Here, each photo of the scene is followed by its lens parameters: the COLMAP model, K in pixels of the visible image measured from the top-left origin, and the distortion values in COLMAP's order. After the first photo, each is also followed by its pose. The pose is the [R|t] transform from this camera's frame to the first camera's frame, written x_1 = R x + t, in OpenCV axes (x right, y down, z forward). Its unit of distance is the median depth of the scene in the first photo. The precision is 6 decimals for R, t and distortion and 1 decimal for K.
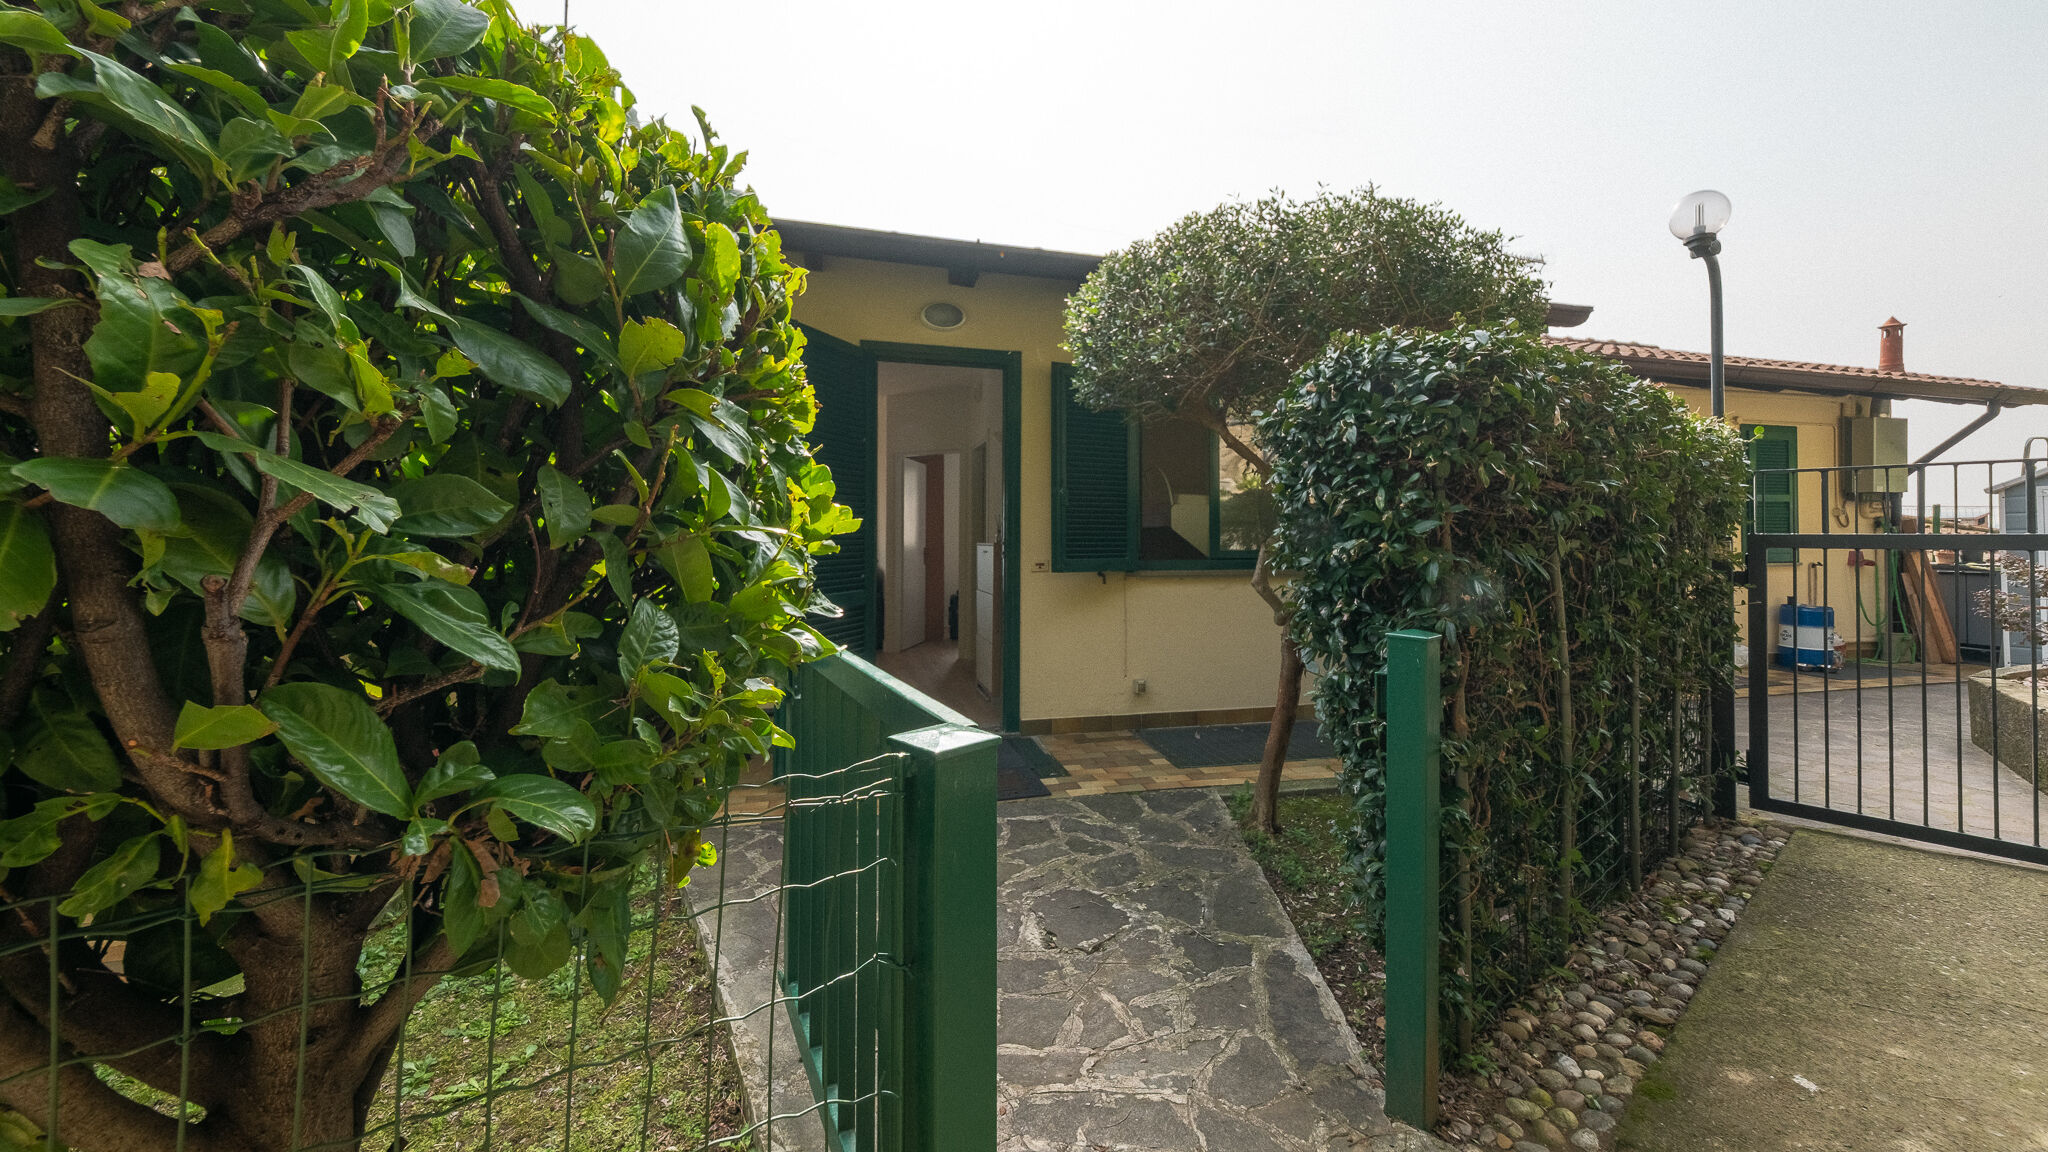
lens RADIAL K [[769.7, 0, 1033.1], [0, 769.7, 528.3], [0, 0, 1]] dist [0.000070, -0.000002]
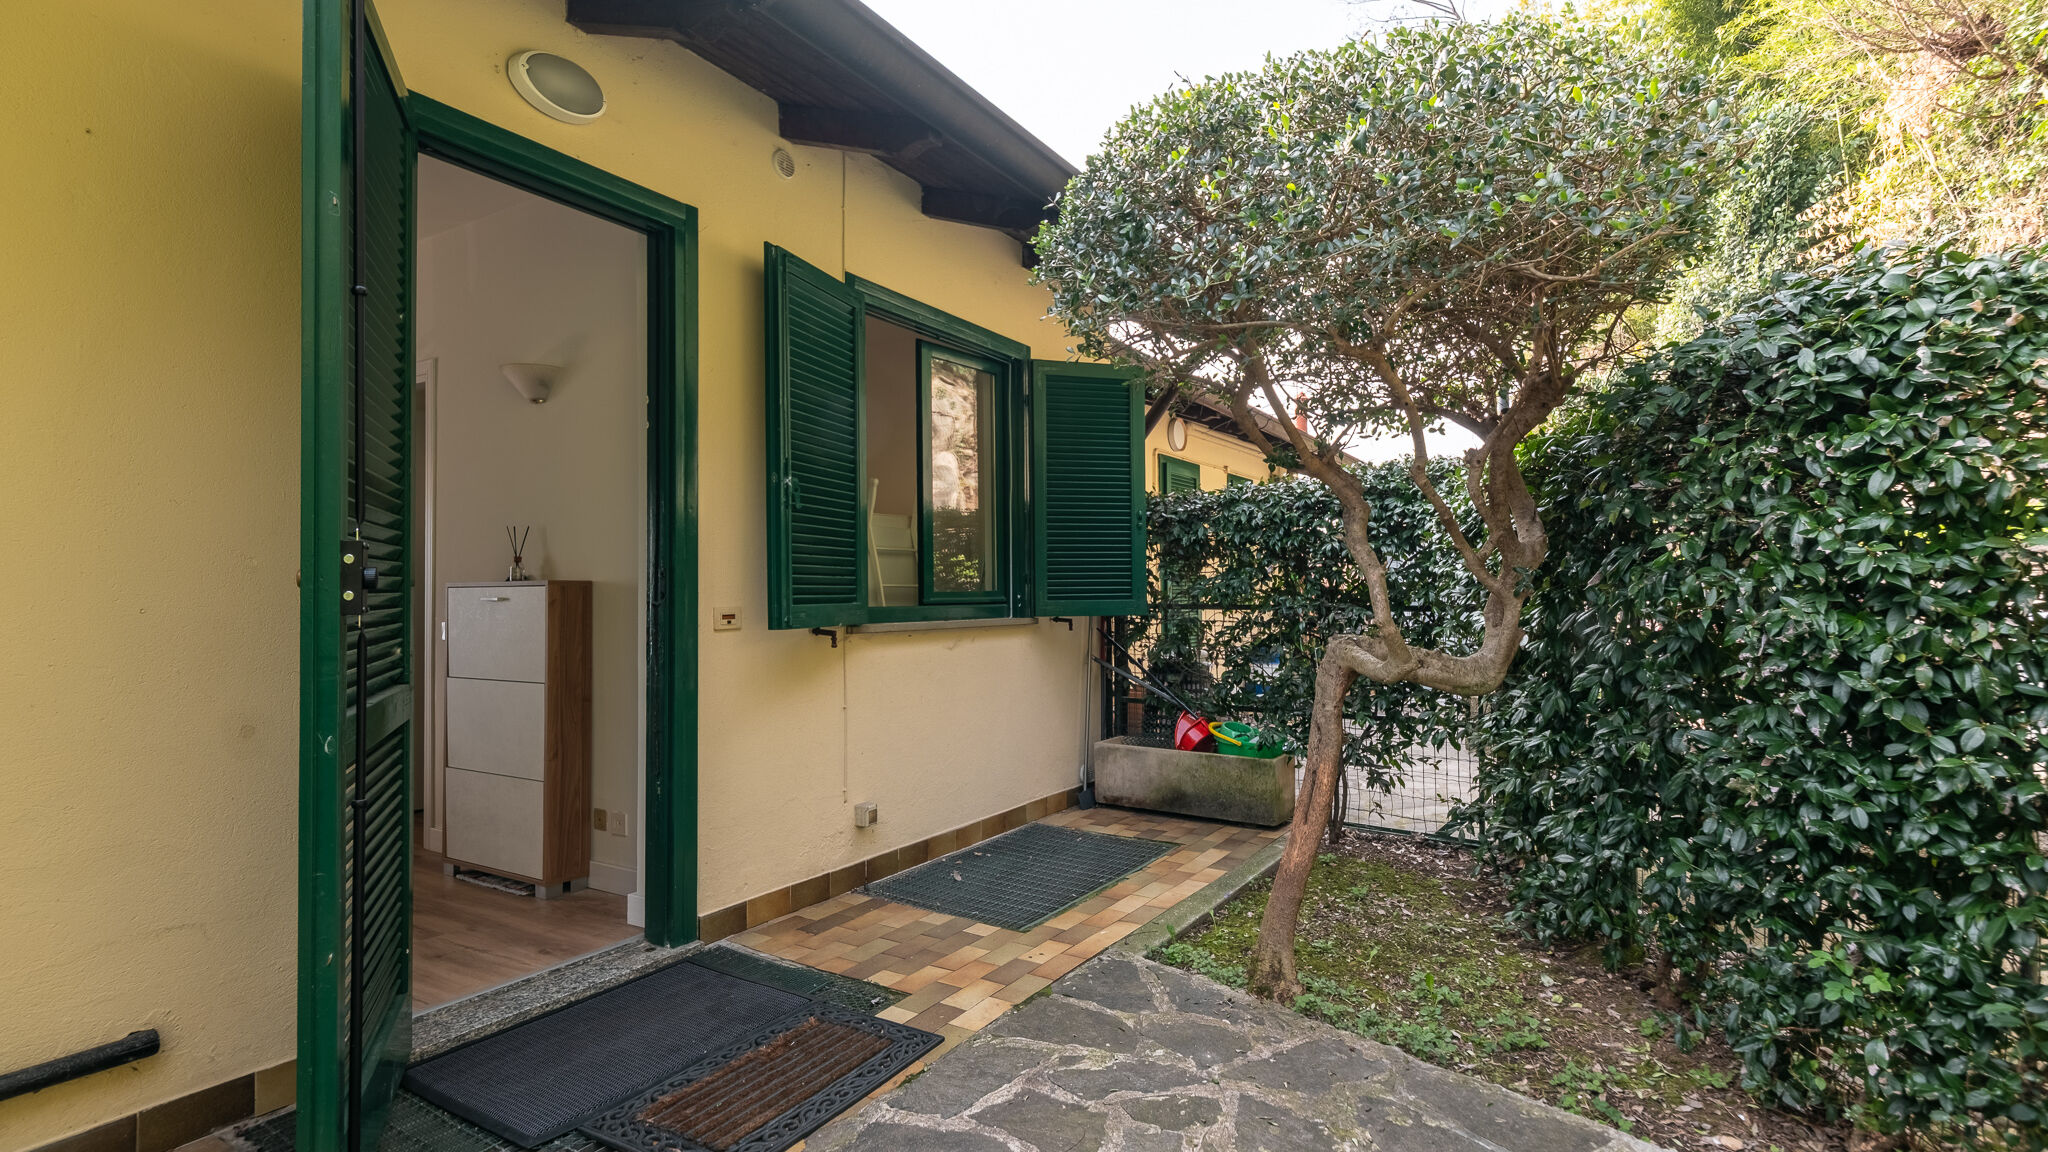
lens RADIAL K [[988.1, 0, 1024.3], [0, 988.1, 580.5], [0, 0, 1]] dist [0.000674, -0.000035]
pose [[0.723140, 0.005472, 0.690680, -0.423931], [-0.003542, 0.999985, -0.004214, 0.033189], [-0.690693, 0.000601, 0.723148, 0.483872]]
